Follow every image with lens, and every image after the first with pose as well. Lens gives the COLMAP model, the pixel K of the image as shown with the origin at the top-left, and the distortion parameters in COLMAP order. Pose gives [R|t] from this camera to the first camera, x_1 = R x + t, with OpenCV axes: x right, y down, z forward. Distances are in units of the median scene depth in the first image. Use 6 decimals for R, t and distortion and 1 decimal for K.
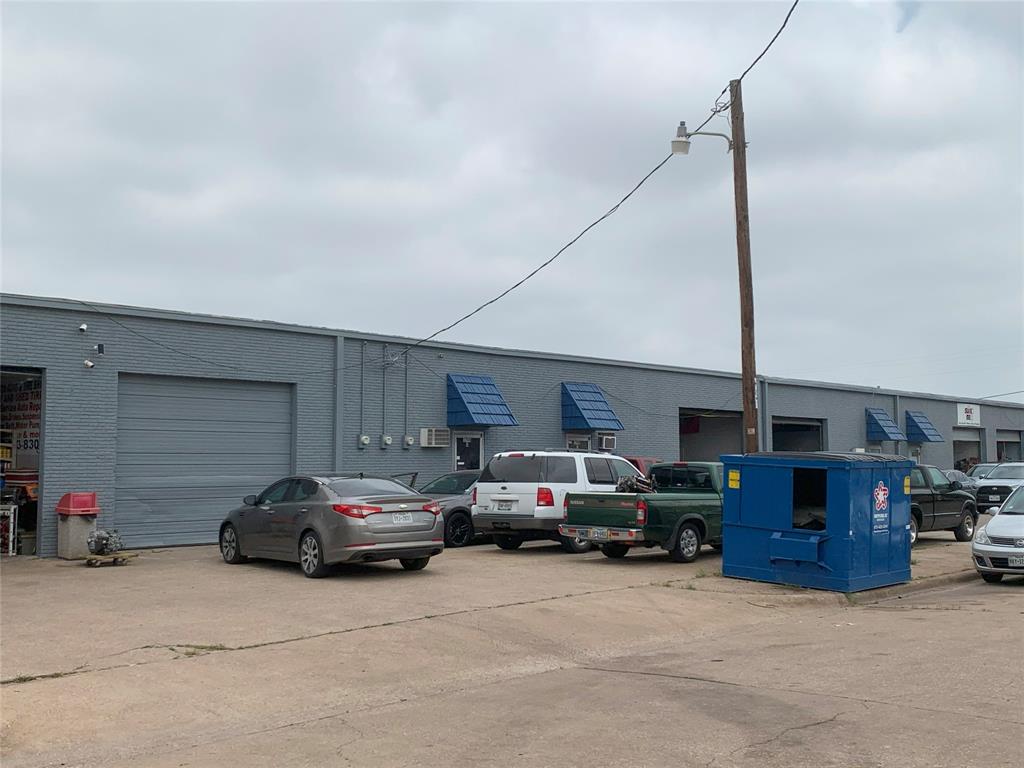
lens RADIAL K [[1068.1, 0, 512.2], [0, 1068.1, 372.0], [0, 0, 1]] dist [0.181623, -0.454409]
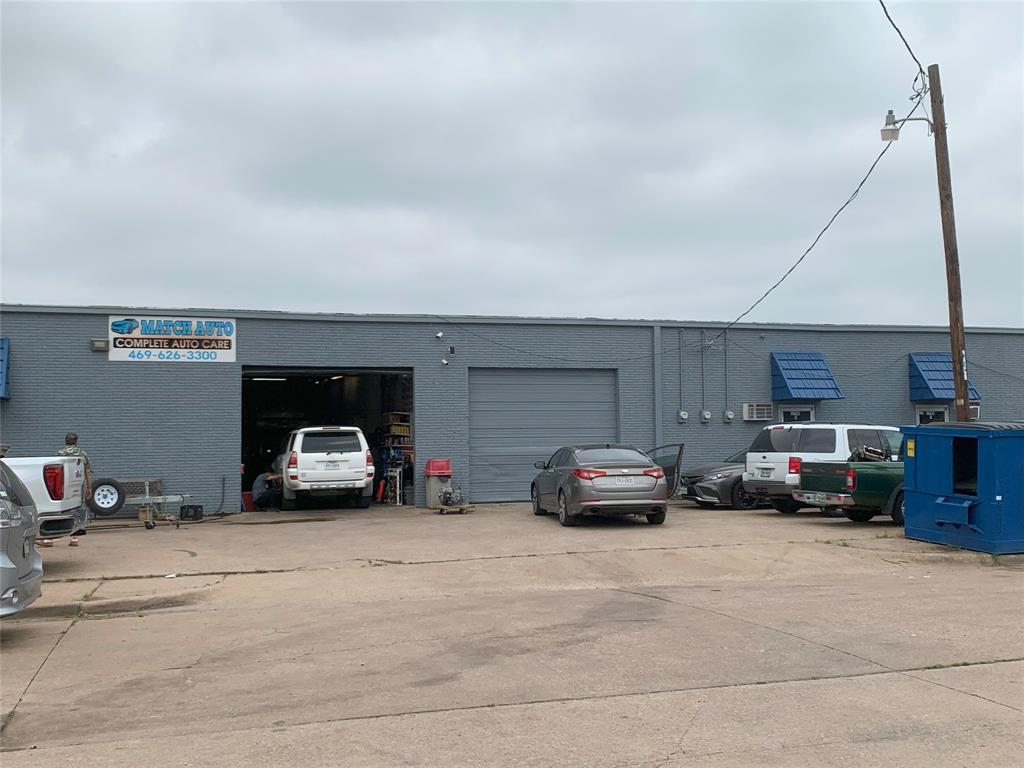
lens RADIAL K [[1068.1, 0, 512.2], [0, 1068.1, 372.0], [0, 0, 1]] dist [0.181623, -0.454409]
pose [[0.880069, -0.038939, -0.473247, 0.306093], [0.051424, 0.998586, 0.013466, -0.009150], [0.472054, -0.036188, 0.880827, -0.112667]]
